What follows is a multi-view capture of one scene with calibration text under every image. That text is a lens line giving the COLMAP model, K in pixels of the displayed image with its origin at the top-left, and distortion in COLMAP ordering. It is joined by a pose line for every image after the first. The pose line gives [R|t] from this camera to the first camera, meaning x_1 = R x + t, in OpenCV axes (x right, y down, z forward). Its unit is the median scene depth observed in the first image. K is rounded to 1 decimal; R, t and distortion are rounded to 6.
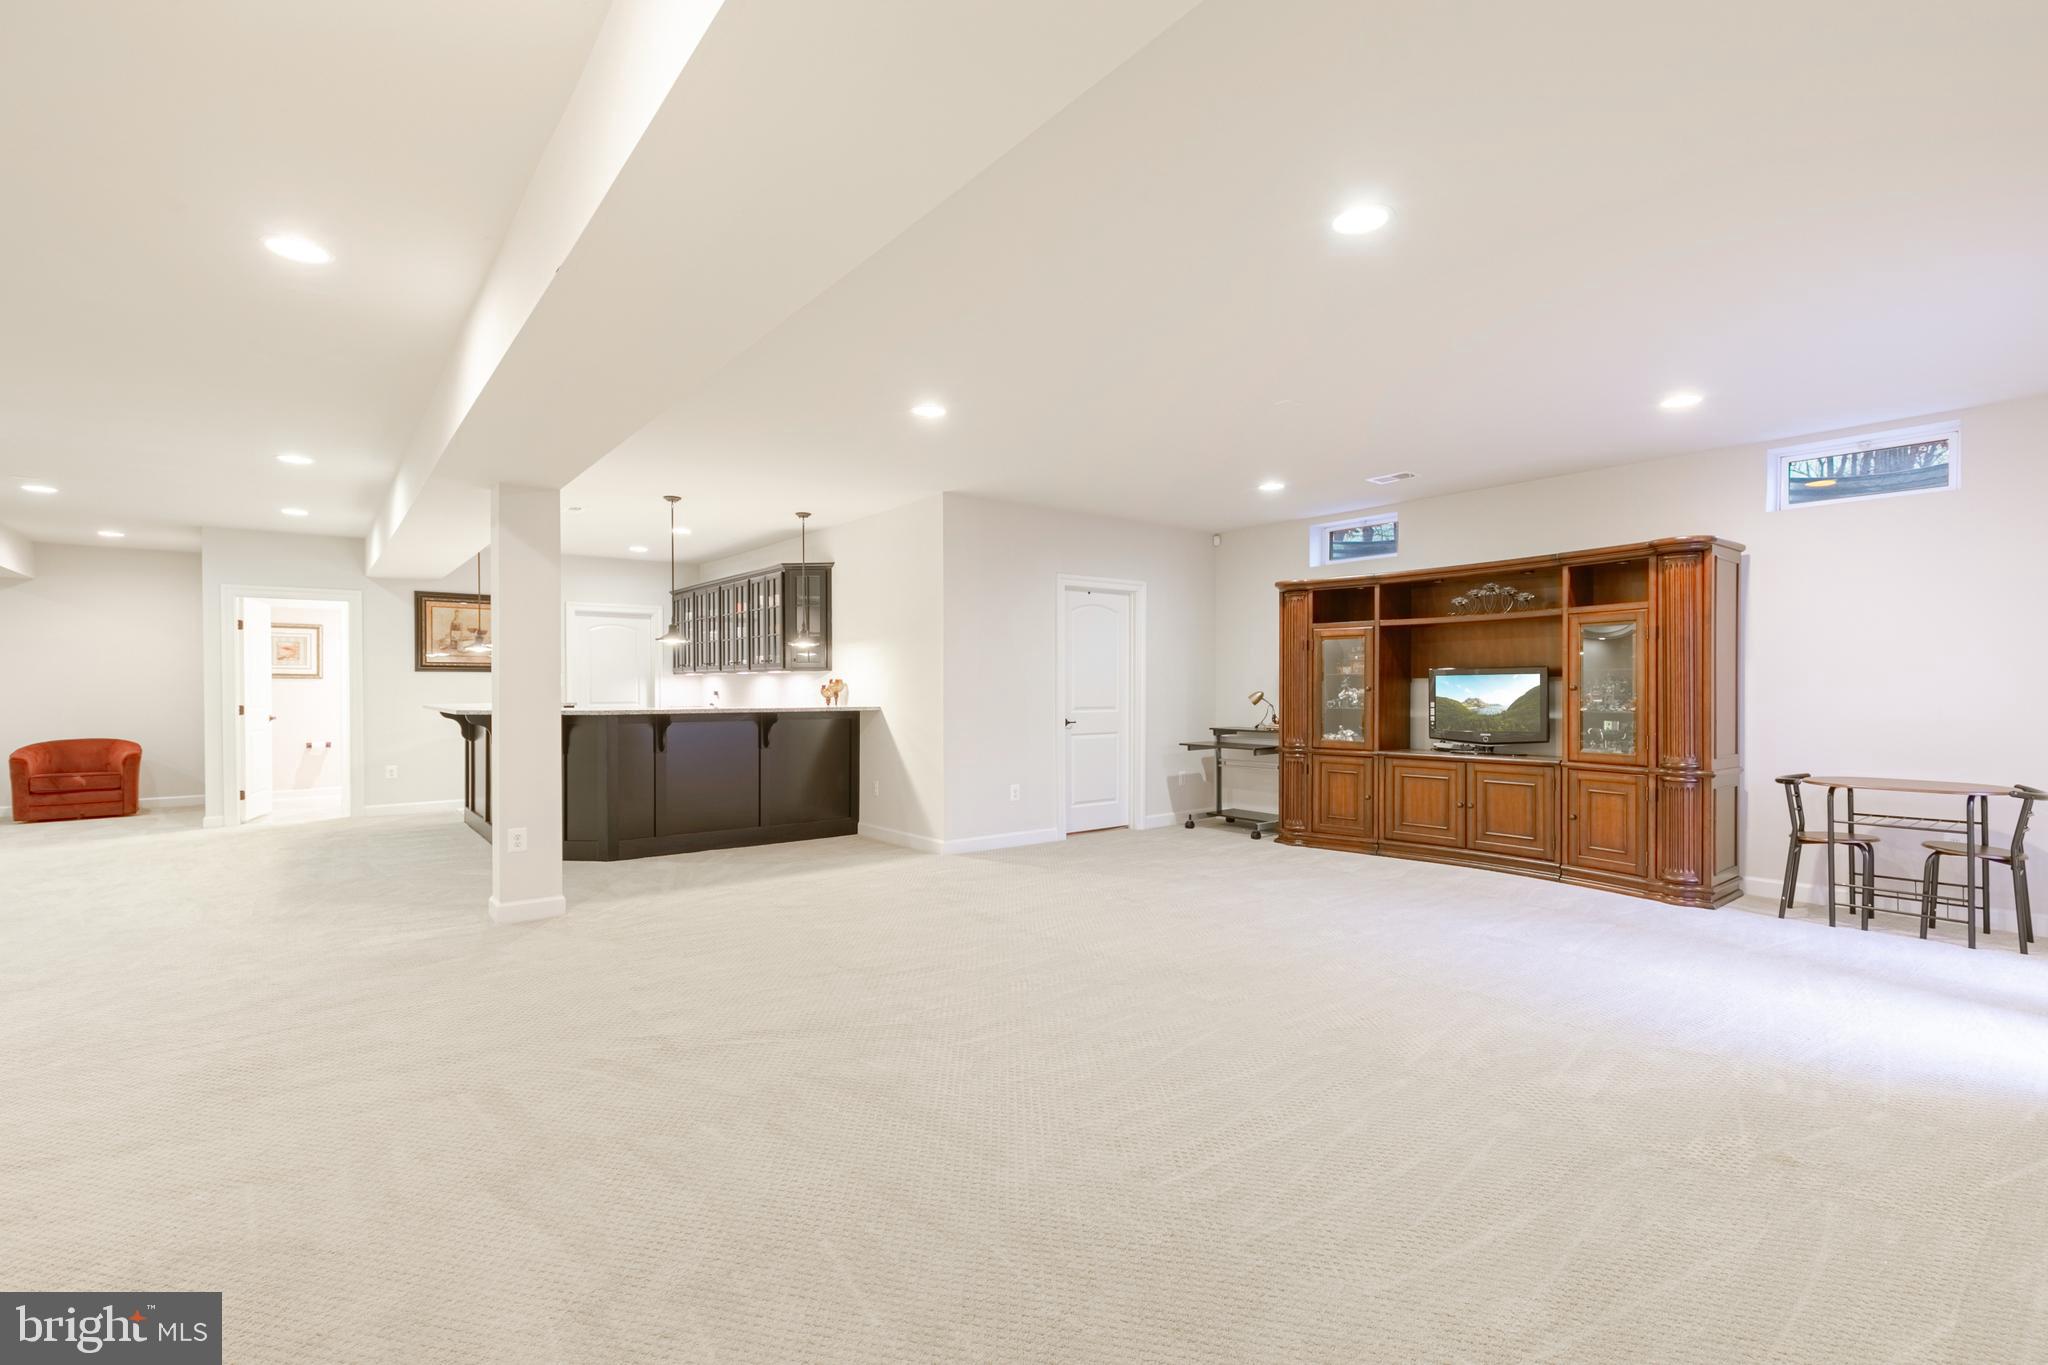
lens RADIAL K [[928.7, 0, 1024.0], [0, 928.7, 689.5], [0, 0, 1]] dist [-0.000058, -0.000088]
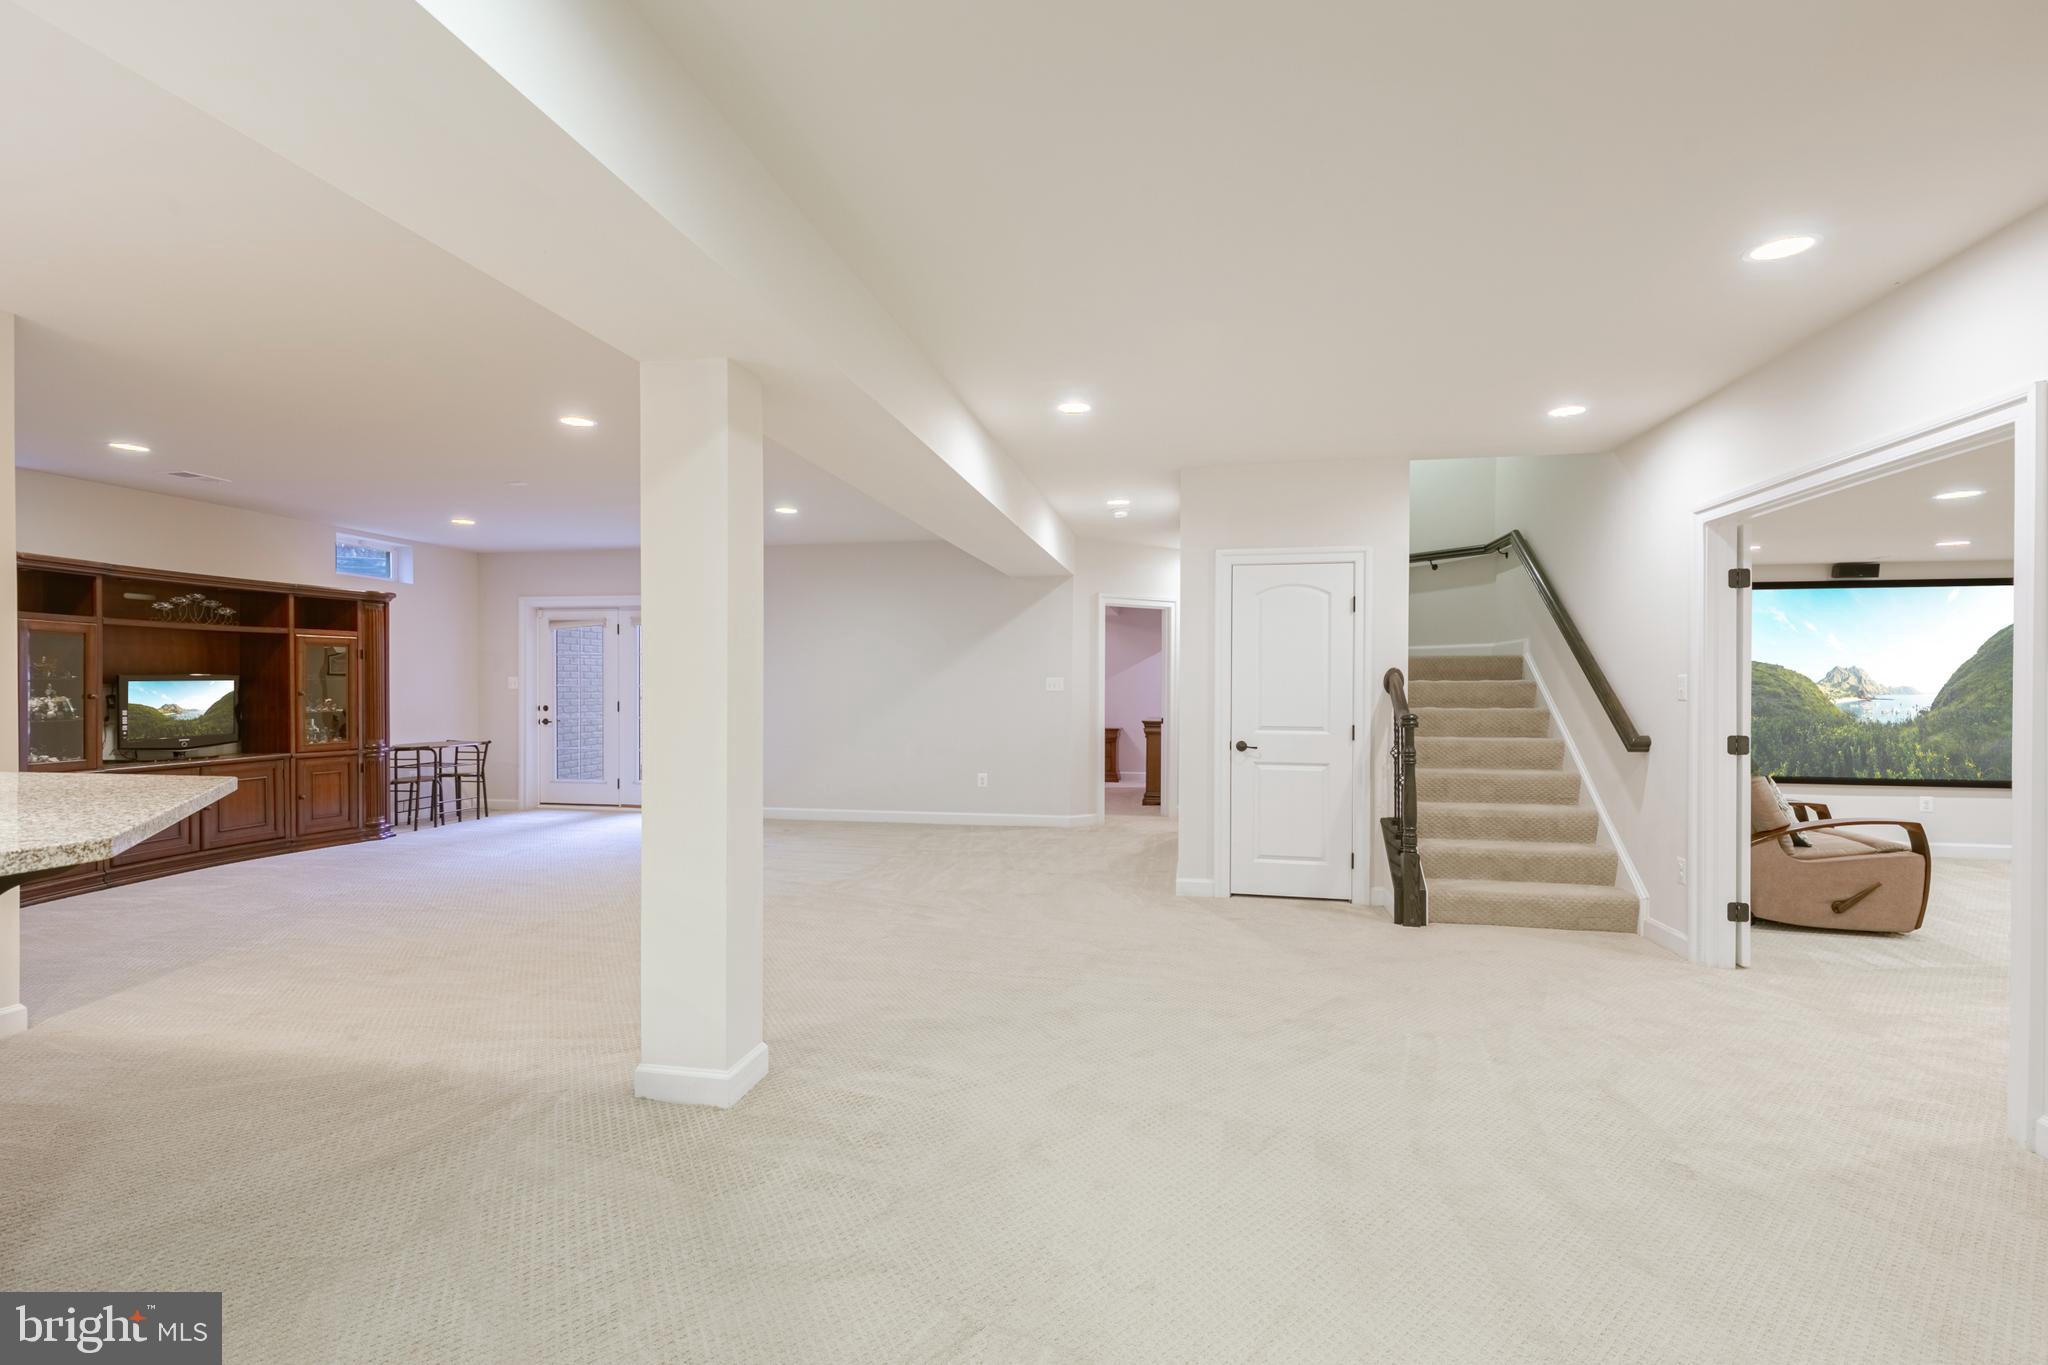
lens RADIAL K [[928.7, 0, 1031.8], [0, 928.7, 686.2], [0, 0, 1]] dist [-0.000058, -0.000088]
pose [[-0.667694, -0.004398, 0.744423, -0.886947], [-0.004812, 0.999987, 0.001592, -0.016361], [-0.744420, -0.002519, -0.667707, 0.978641]]
